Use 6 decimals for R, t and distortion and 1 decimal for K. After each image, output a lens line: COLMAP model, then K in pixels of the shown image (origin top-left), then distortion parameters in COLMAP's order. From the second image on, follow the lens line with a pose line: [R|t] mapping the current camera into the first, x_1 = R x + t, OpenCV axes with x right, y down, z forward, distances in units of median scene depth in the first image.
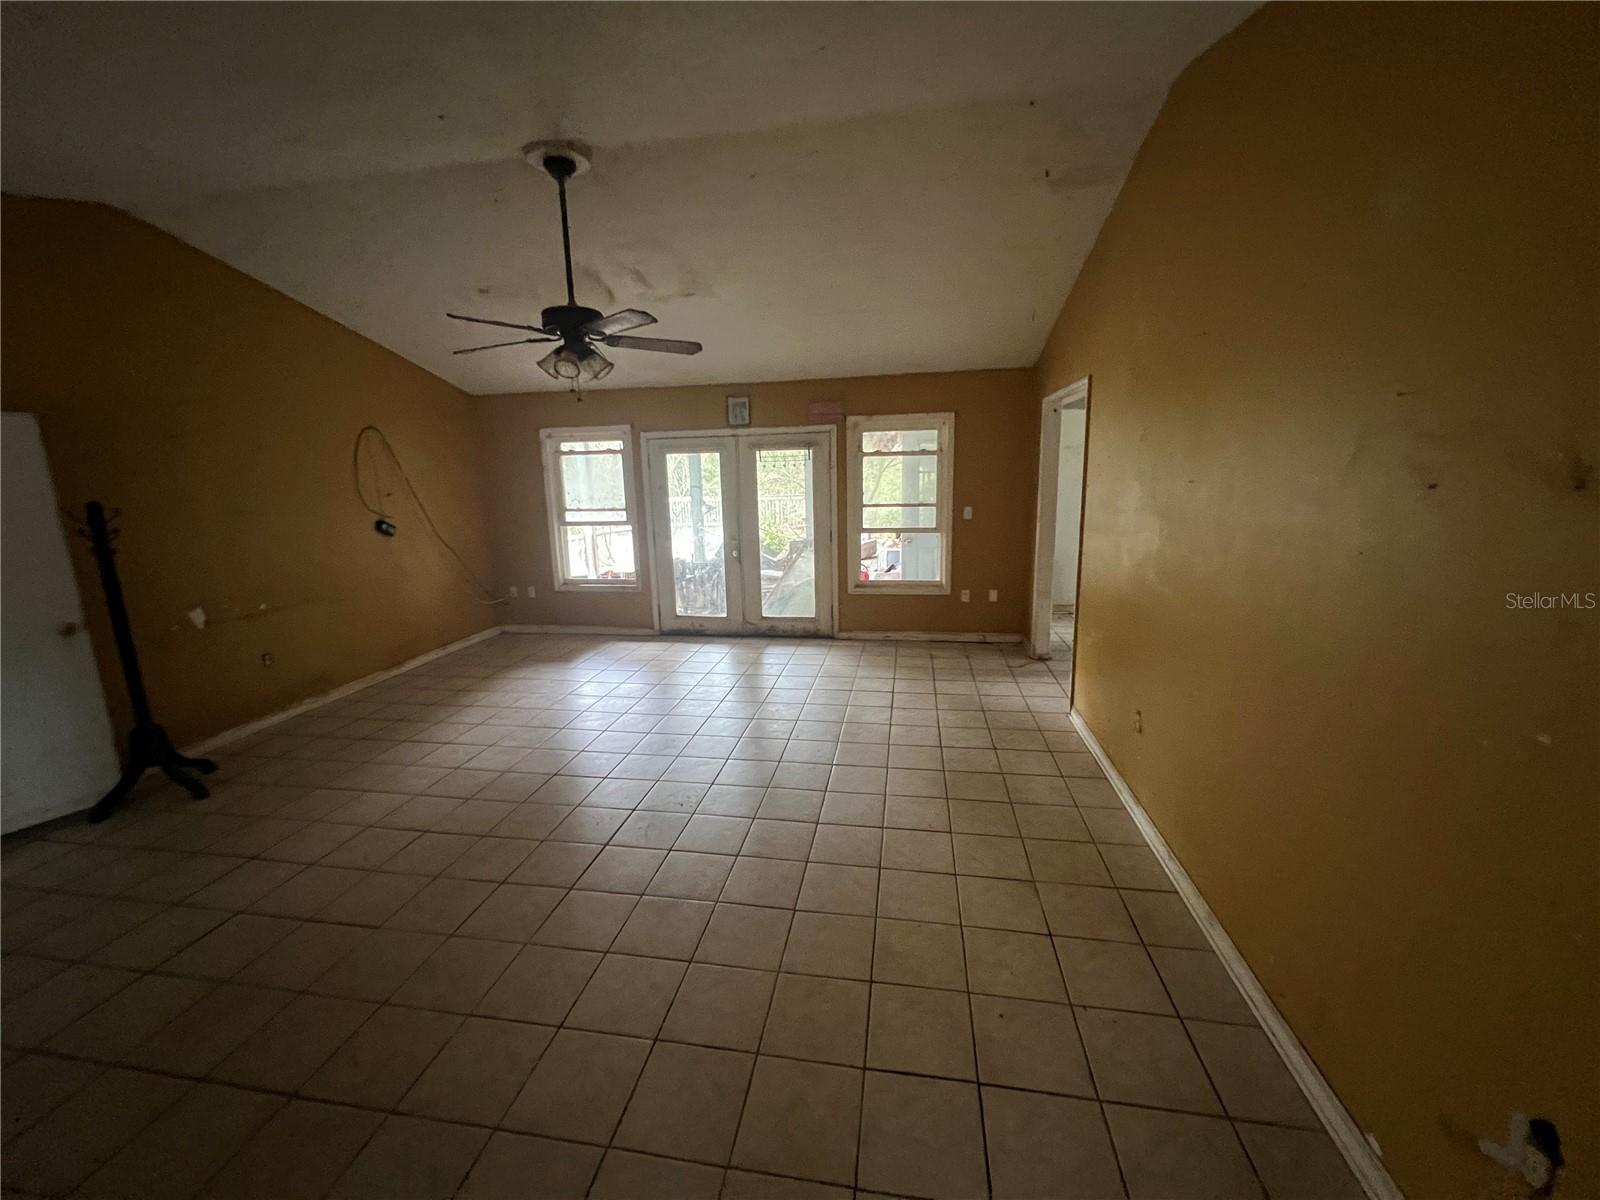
lens RADIAL K [[643.8, 0, 799.6], [0, 643.8, 601.6], [0, 0, 1]] dist [0.000396, 0.000391]
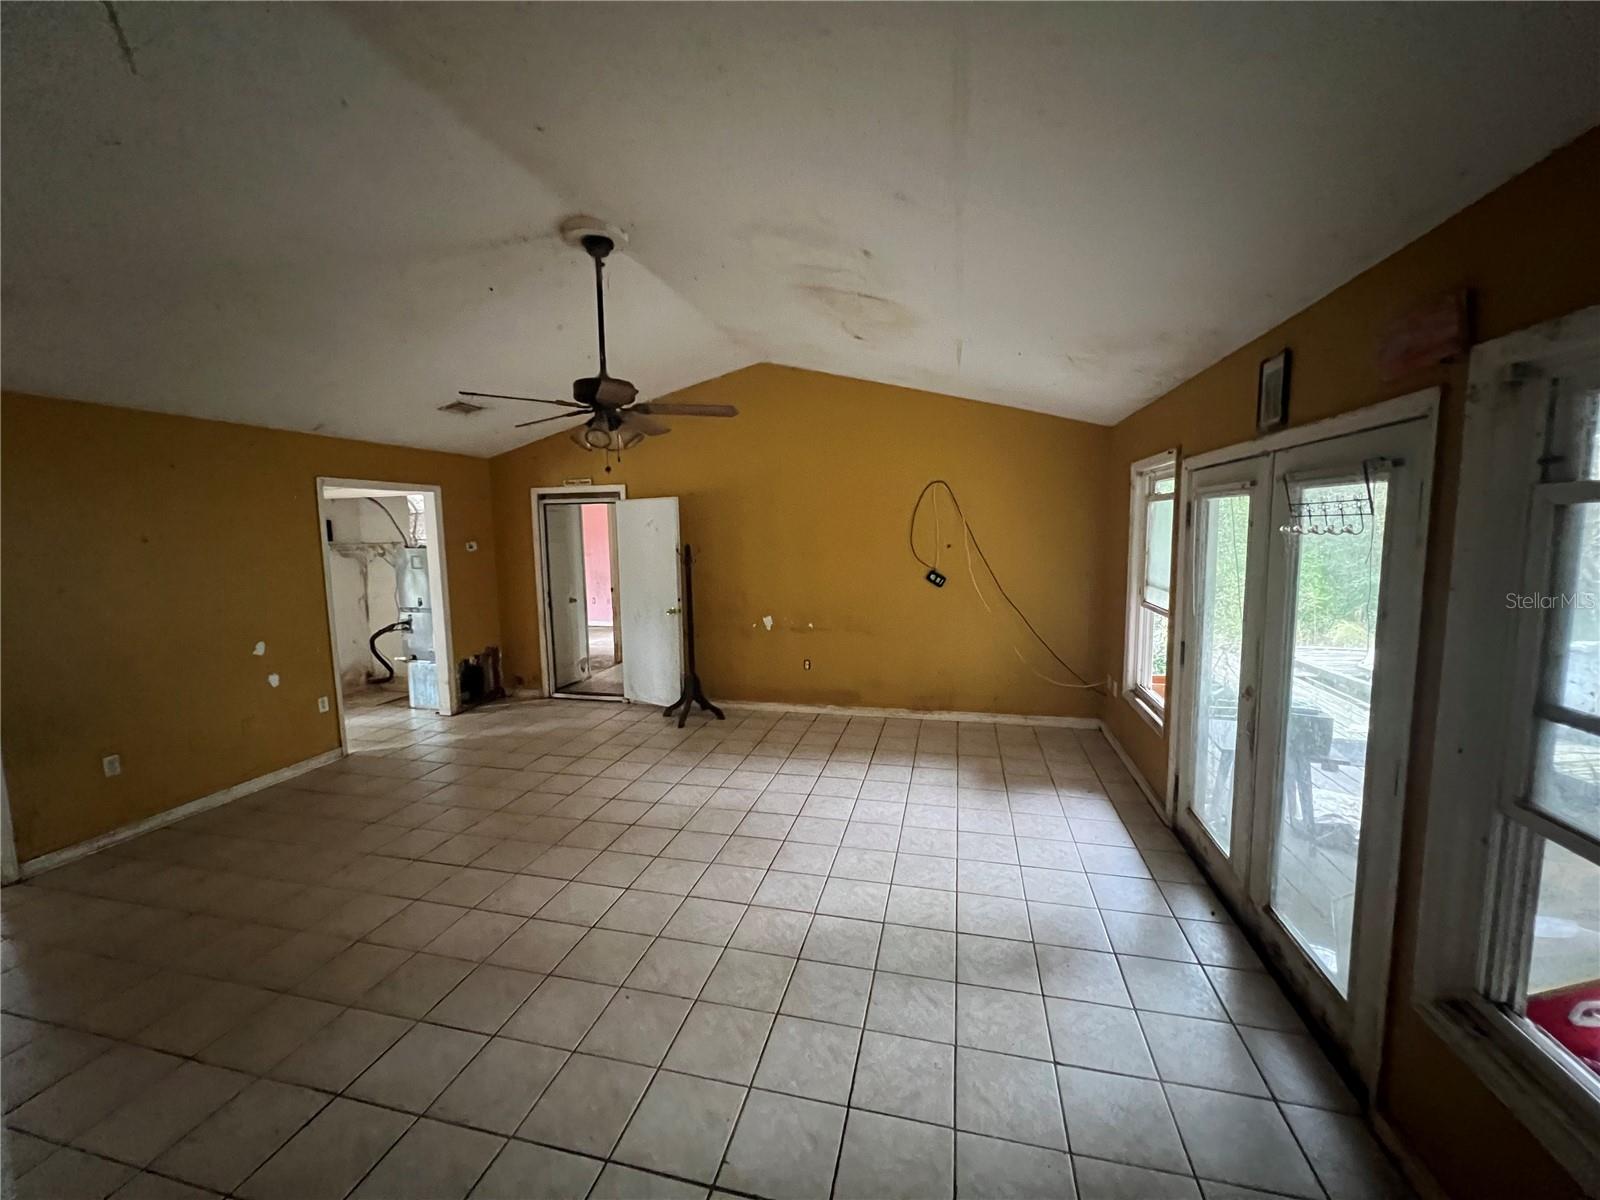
lens RADIAL K [[648.4, 0, 801.3], [0, 648.4, 595.4], [0, 0, 1]] dist [-0.001866, 0.000338]
pose [[-0.065186, 0.133248, -0.988937, 0.394080], [-0.183297, 0.972583, 0.143126, -0.196384], [0.980894, 0.190599, -0.038975, 0.838477]]
